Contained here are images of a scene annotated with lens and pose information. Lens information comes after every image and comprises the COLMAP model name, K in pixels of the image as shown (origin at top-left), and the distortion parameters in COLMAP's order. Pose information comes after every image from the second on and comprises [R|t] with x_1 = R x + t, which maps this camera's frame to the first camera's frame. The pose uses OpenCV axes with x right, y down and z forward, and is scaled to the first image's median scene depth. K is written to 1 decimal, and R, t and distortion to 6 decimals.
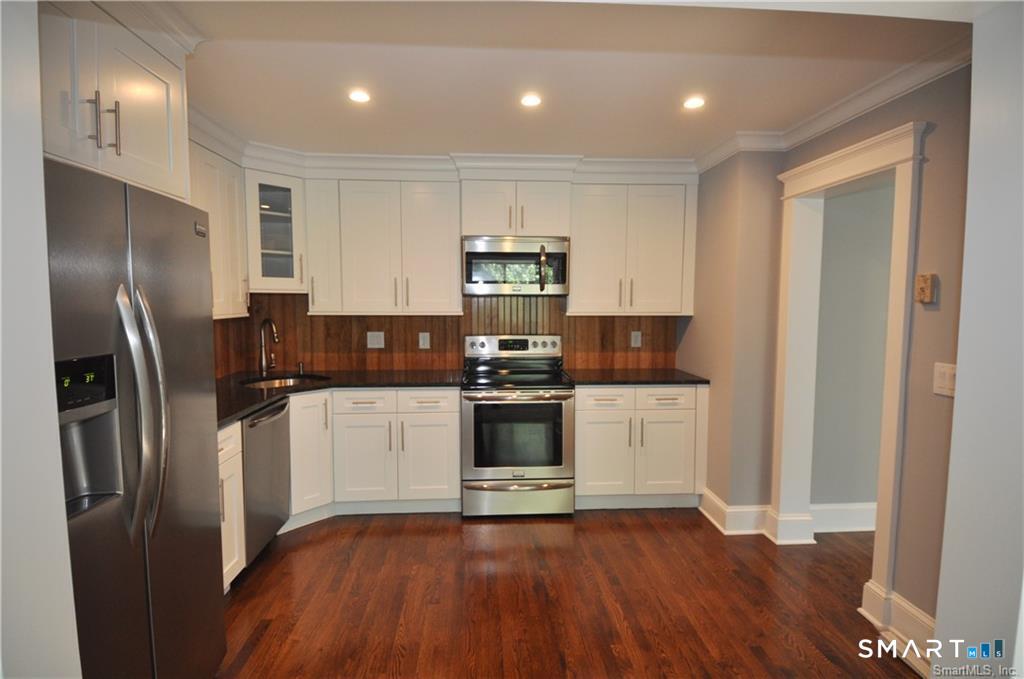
lens RADIAL K [[543.3, 0, 512.0], [0, 543.3, 339.5], [0, 0, 1]] dist [0.043291, -0.048837]
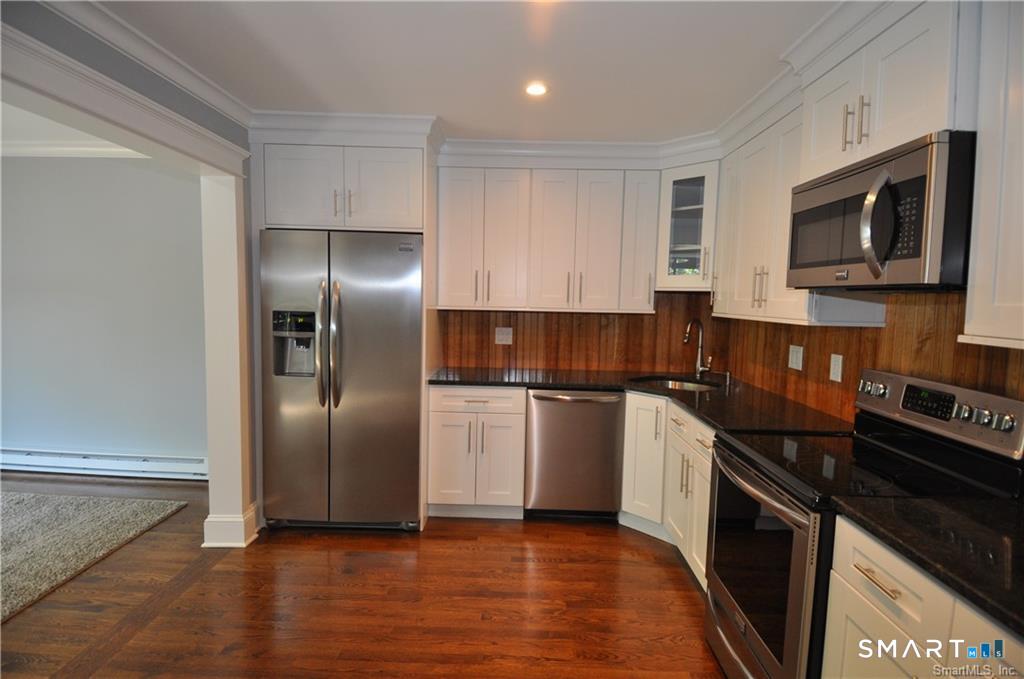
lens RADIAL K [[543.3, 0, 512.0], [0, 543.3, 339.5], [0, 0, 1]] dist [0.043291, -0.048837]
pose [[-0.083364, 0.077566, -0.993496, 0.545513], [-0.099875, 0.991296, 0.085775, -0.052562], [0.991502, 0.106376, -0.074891, 0.779537]]
